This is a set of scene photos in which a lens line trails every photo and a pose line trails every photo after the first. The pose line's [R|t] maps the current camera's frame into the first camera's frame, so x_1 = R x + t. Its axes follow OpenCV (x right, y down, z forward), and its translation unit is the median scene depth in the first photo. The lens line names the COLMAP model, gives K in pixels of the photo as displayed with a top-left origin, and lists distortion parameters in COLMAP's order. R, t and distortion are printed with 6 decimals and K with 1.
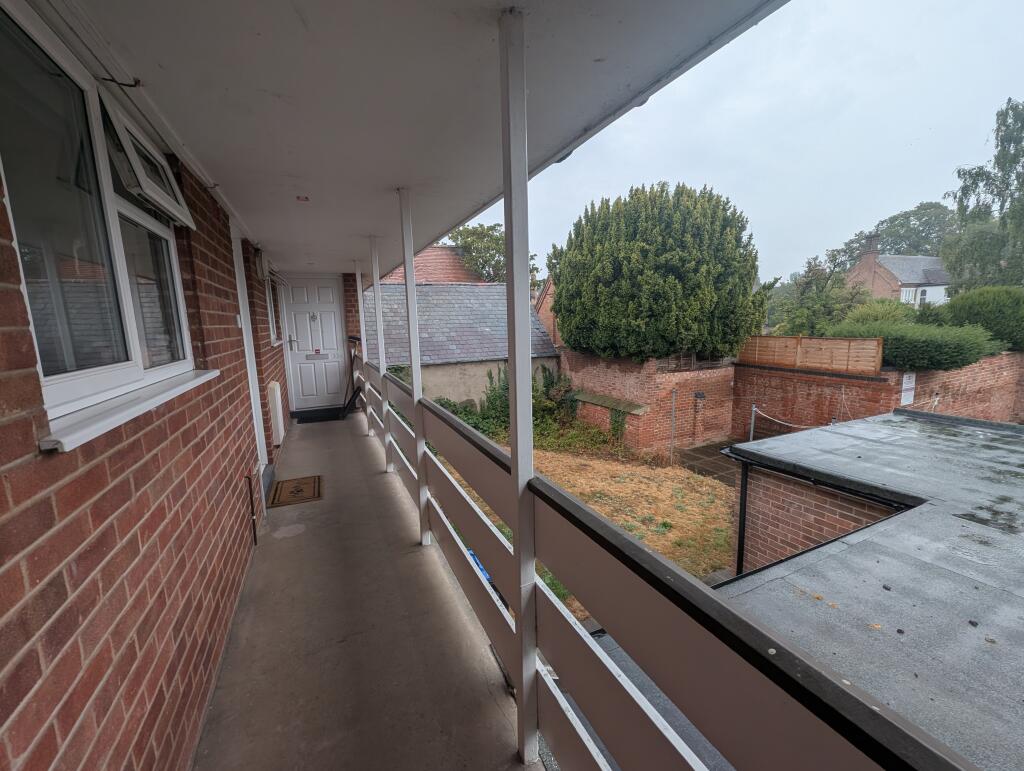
lens RADIAL K [[414.8, 0, 512.0], [0, 414.8, 385.5], [0, 0, 1]] dist [-0.000721, -0.000128]
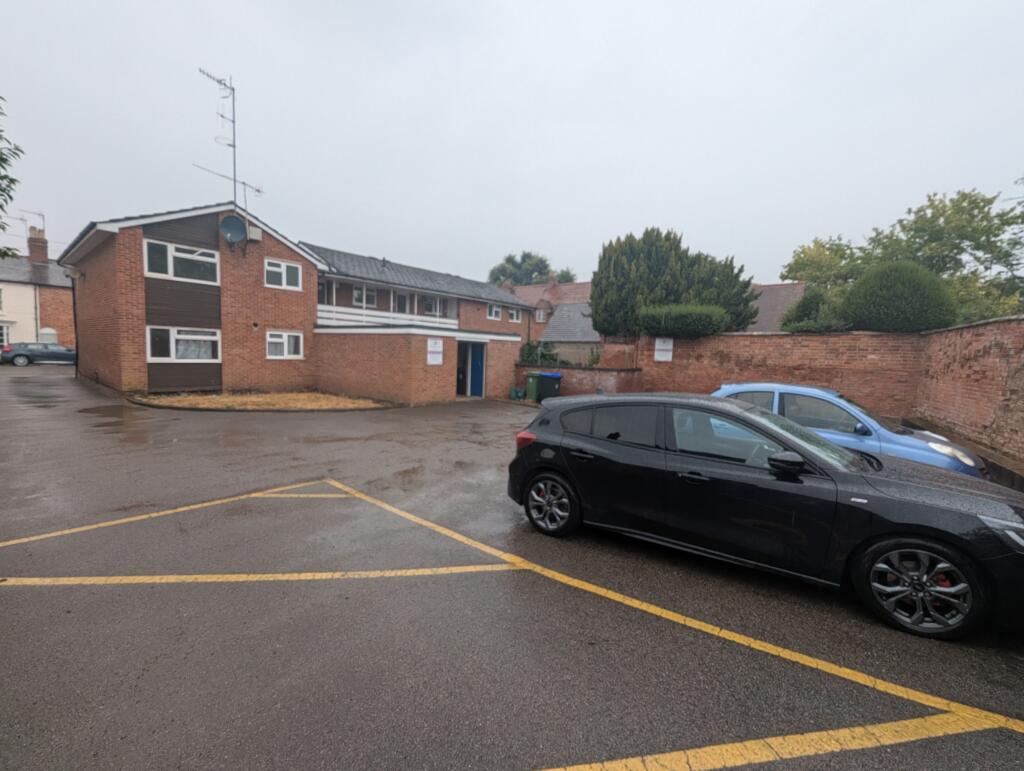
lens RADIAL K [[414.8, 0, 512.0], [0, 414.8, 385.5], [0, 0, 1]] dist [-0.000721, -0.000128]
pose [[0.444313, 0.113061, -0.888709, 1.748137], [-0.186553, 0.981935, 0.031653, 0.160358], [0.876233, 0.151727, 0.457378, -0.107359]]
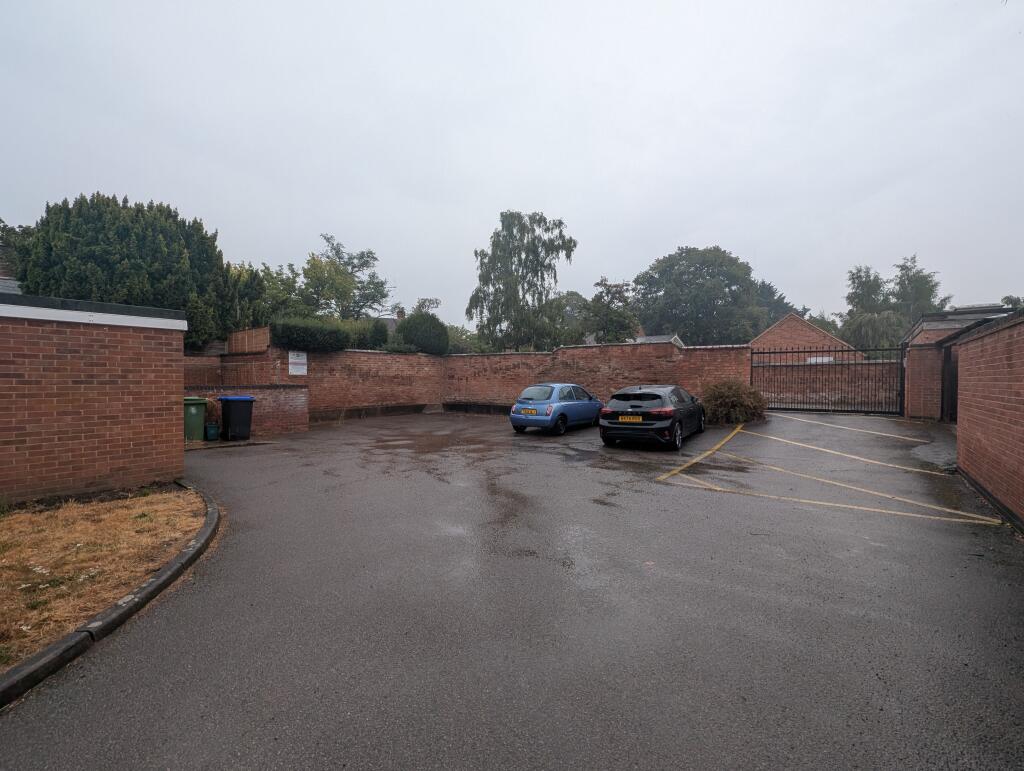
lens RADIAL K [[414.8, 0, 512.0], [0, 414.8, 385.5], [0, 0, 1]] dist [-0.000721, -0.000128]
pose [[0.887956, 0.023870, 0.459308, 0.821599], [0.043886, 0.989699, -0.136275, 0.262454], [-0.457829, 0.141163, 0.877762, -0.474106]]
